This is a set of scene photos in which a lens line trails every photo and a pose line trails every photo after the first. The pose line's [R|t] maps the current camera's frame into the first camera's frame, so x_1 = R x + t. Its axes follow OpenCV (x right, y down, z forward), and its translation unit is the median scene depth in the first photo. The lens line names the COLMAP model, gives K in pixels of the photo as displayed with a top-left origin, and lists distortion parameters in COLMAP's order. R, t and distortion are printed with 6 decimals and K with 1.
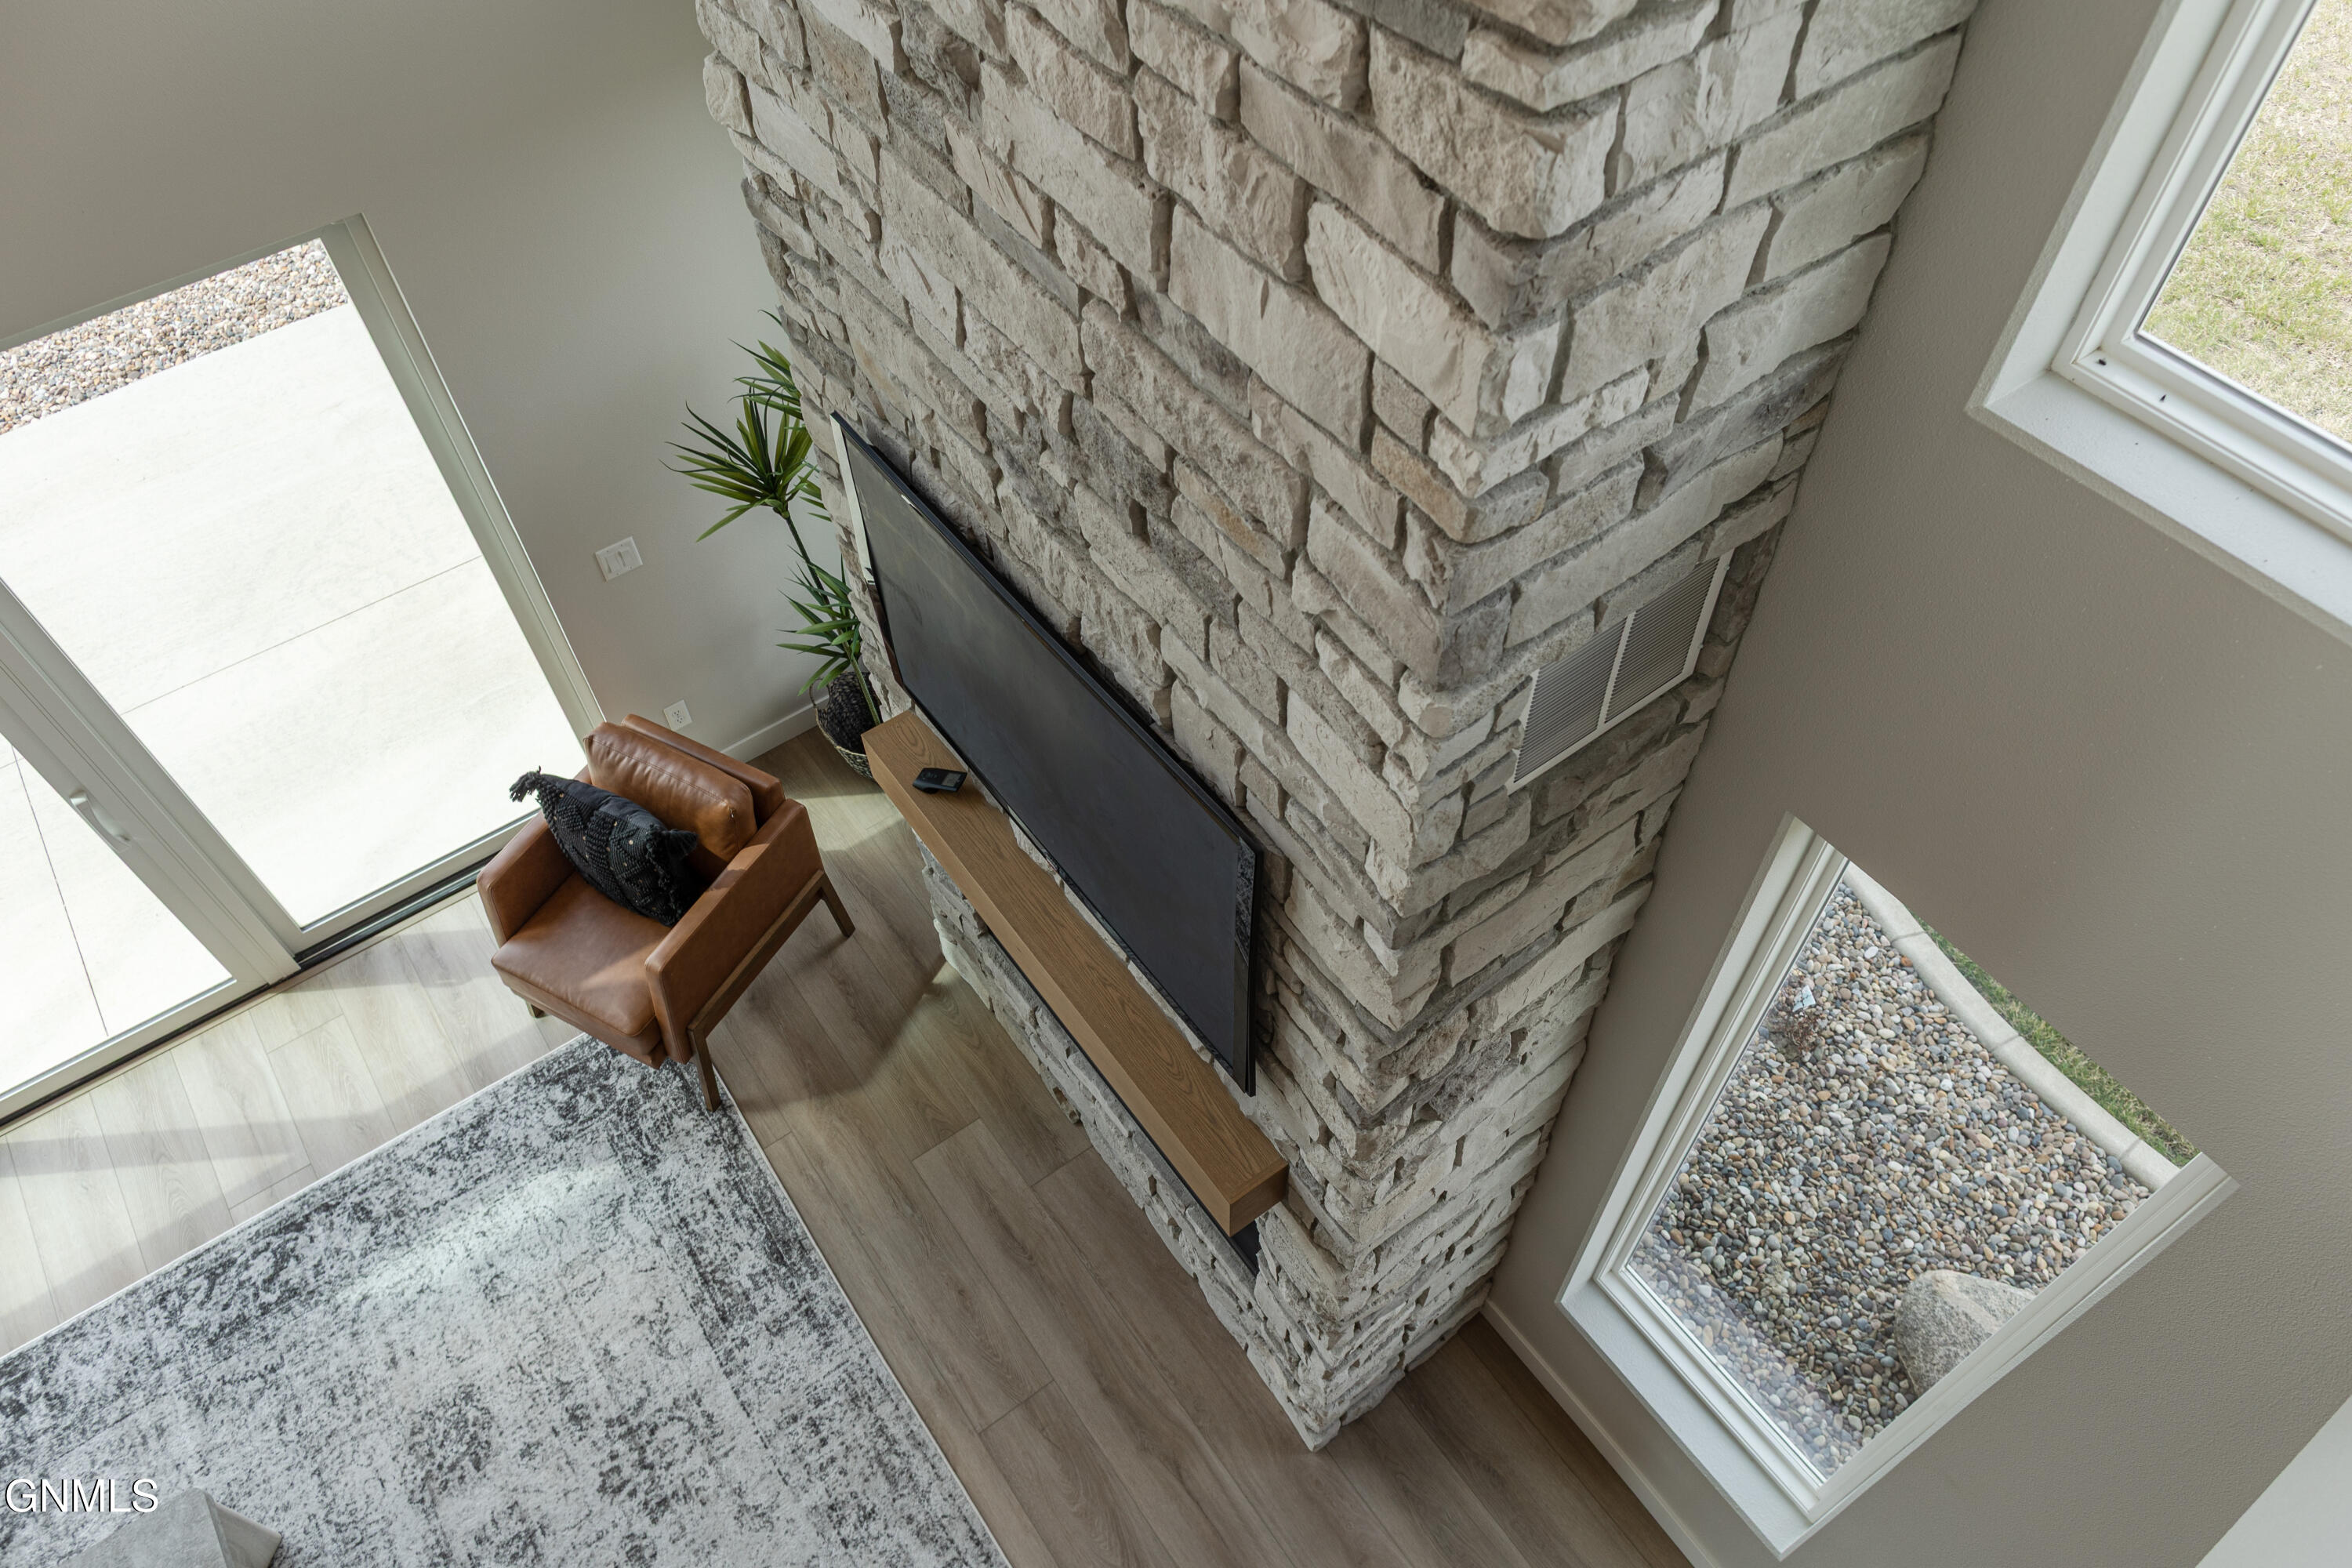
lens RADIAL K [[1591.1, 0, 1175.6], [0, 1591.1, 778.0], [0, 0, 1]] dist [0.008722, -0.001041]
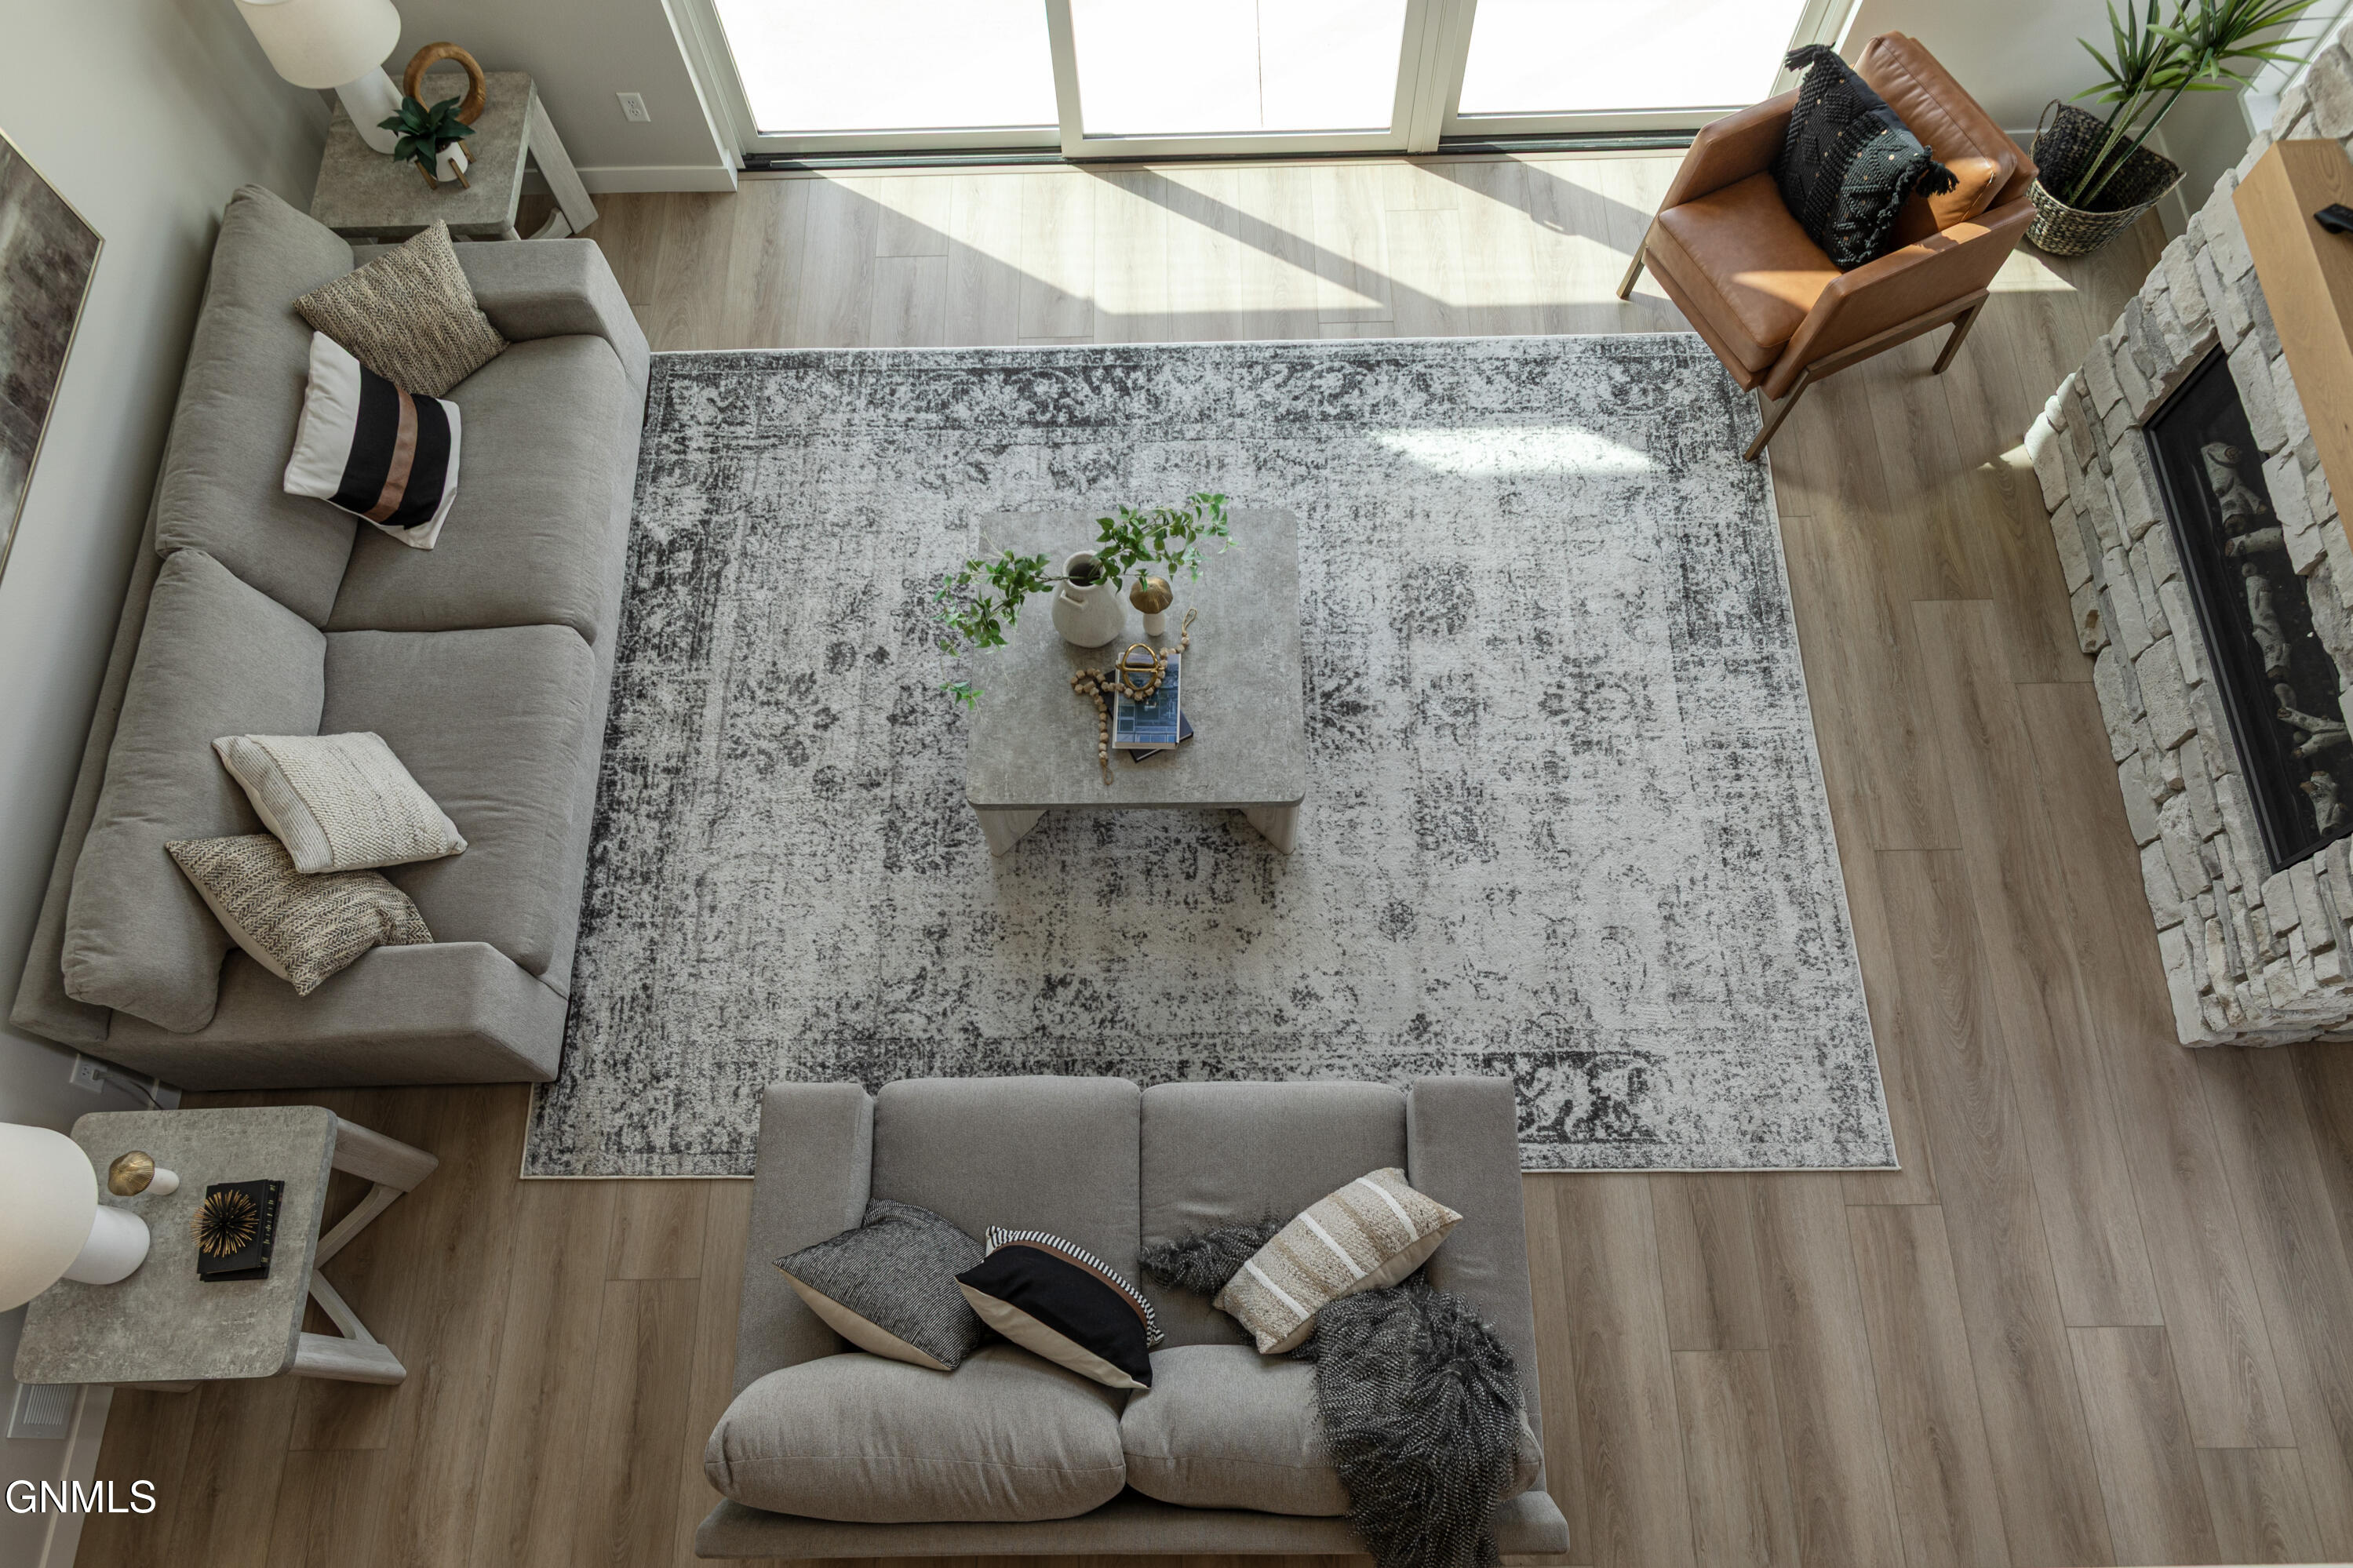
lens RADIAL K [[1617.4, 0, 1183.3], [0, 1617.4, 786.6], [0, 0, 1]] dist [0.007958, 0.003019]
pose [[0.819285, 0.530557, -0.217441, -0.267121], [-0.452566, 0.831202, 0.322937, 0.225317], [0.352074, -0.166171, 0.921103, -0.113879]]
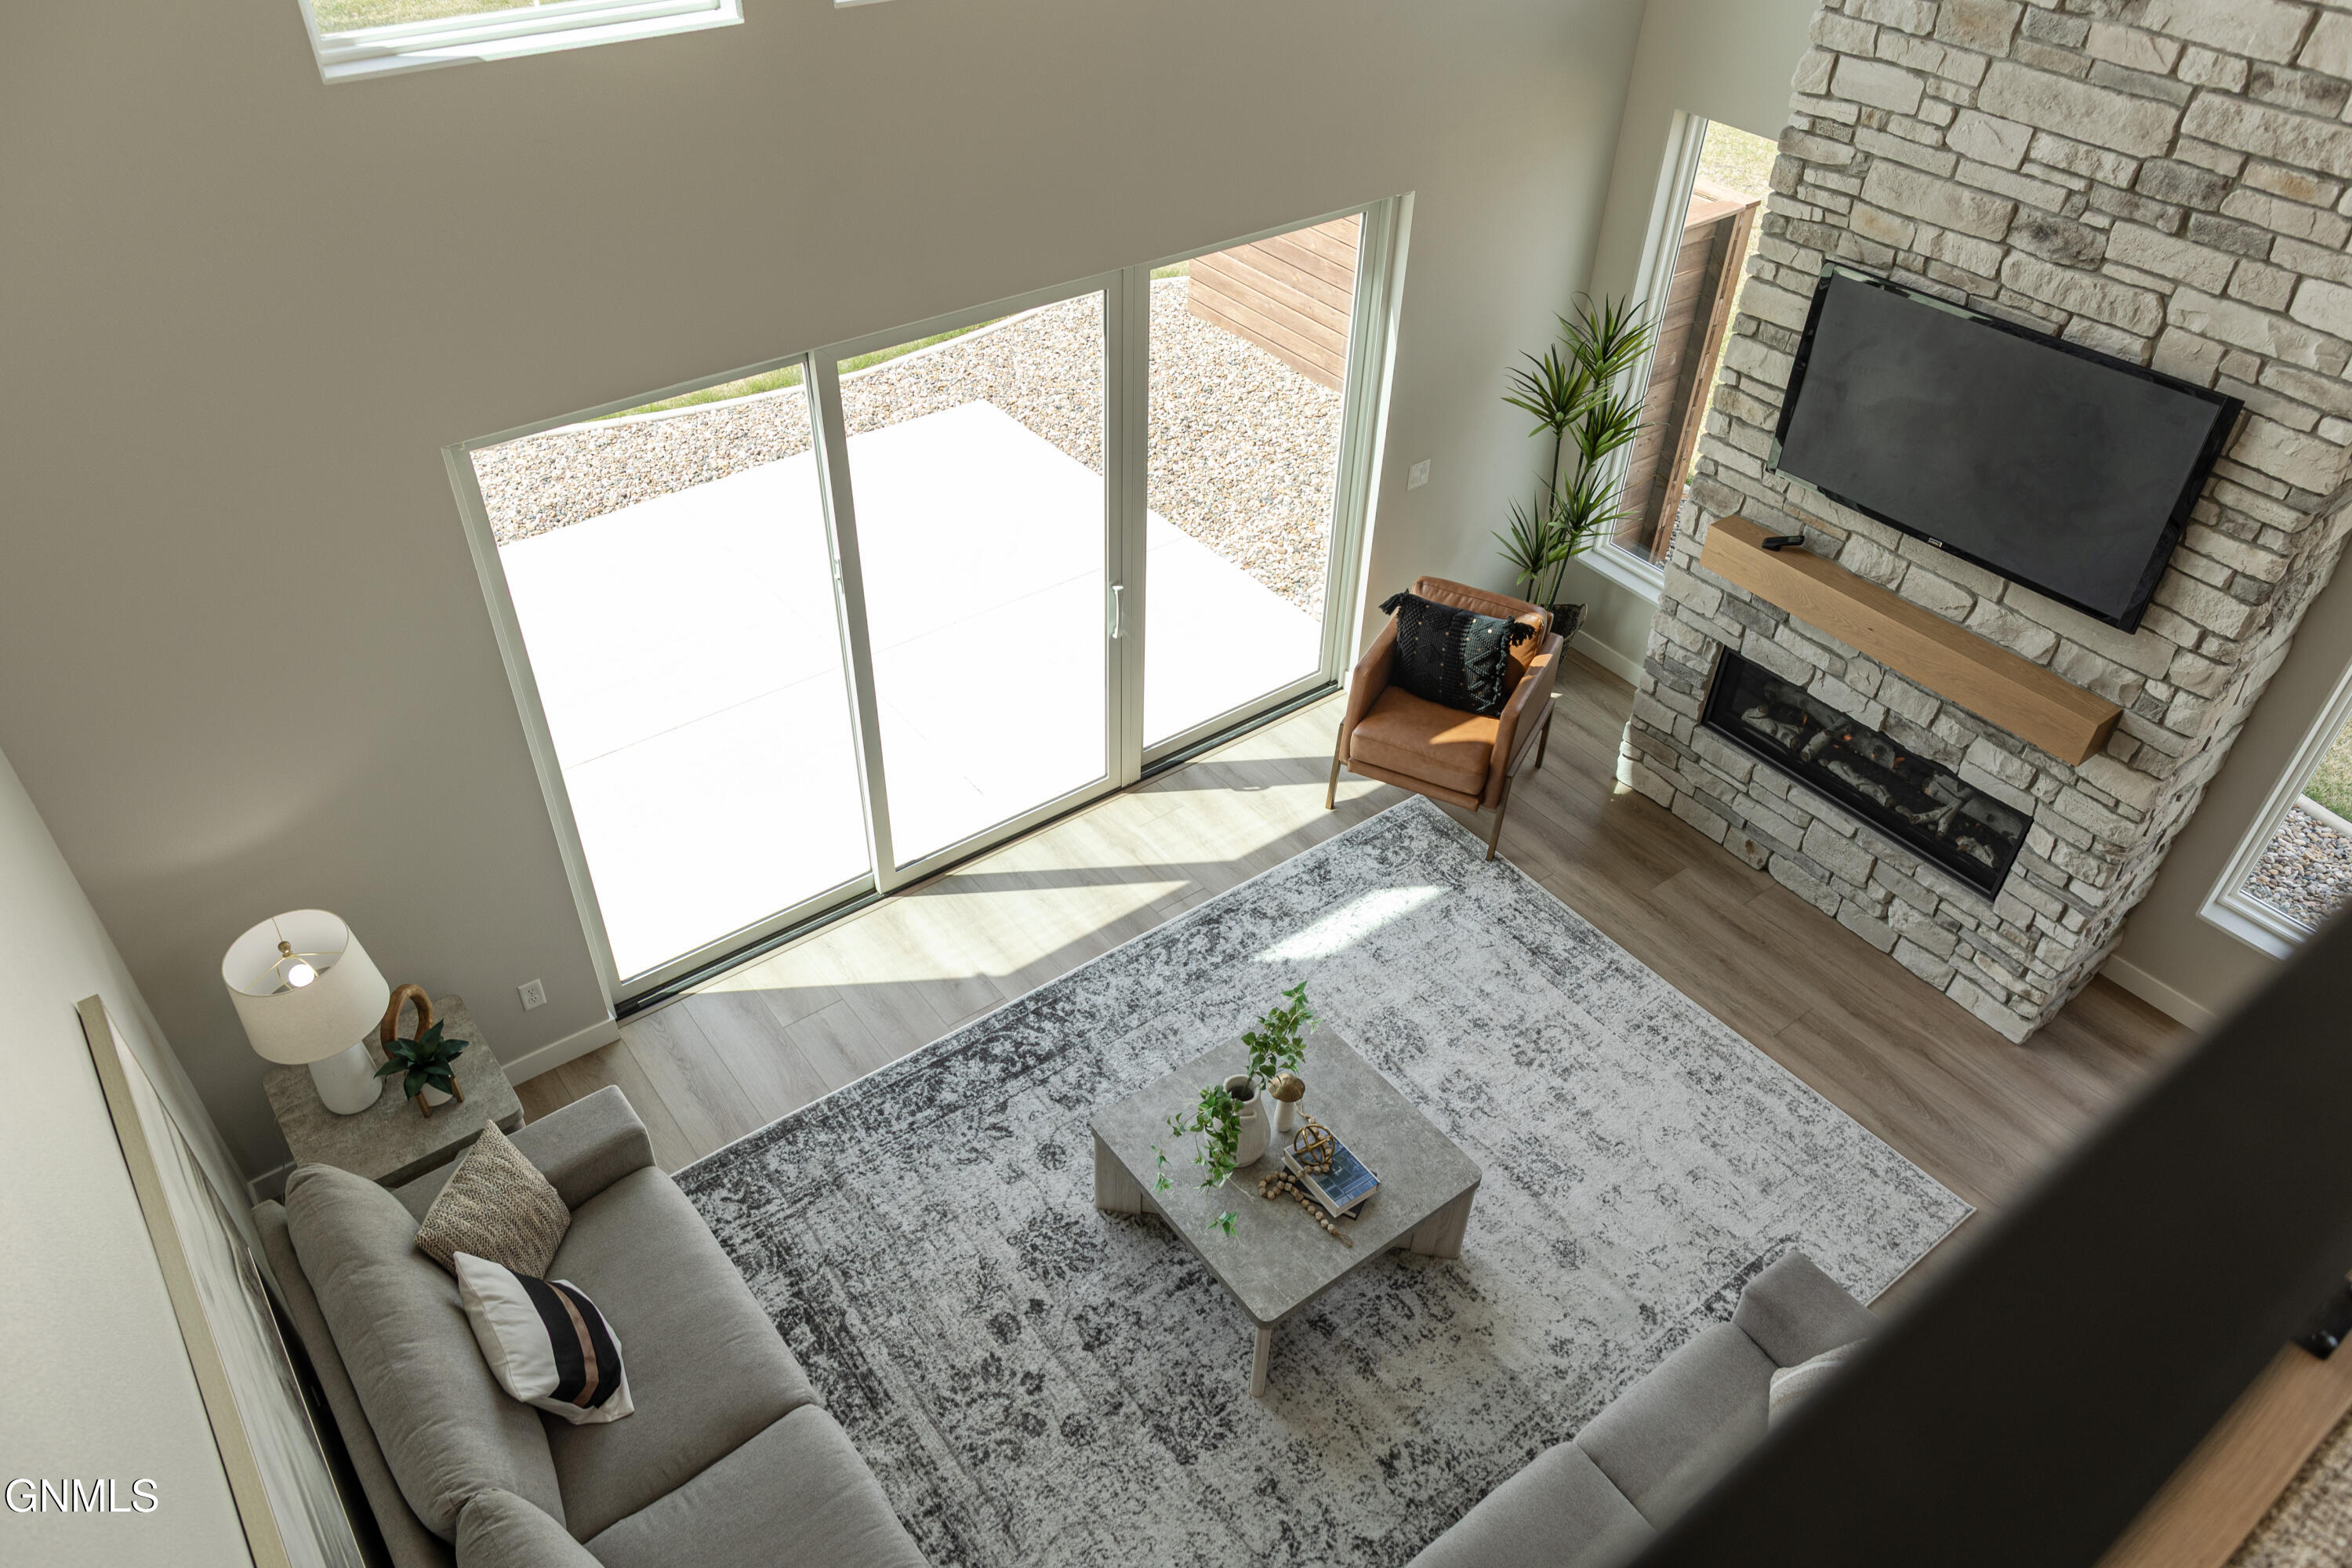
lens RADIAL K [[1591.1, 0, 1175.6], [0, 1591.1, 778.0], [0, 0, 1]] dist [0.008722, -0.001041]
pose [[0.998246, 0.021027, 0.055335, -0.675884], [-0.008027, 0.974232, -0.225406, 0.477161], [-0.058649, 0.224567, 0.972692, -0.336984]]
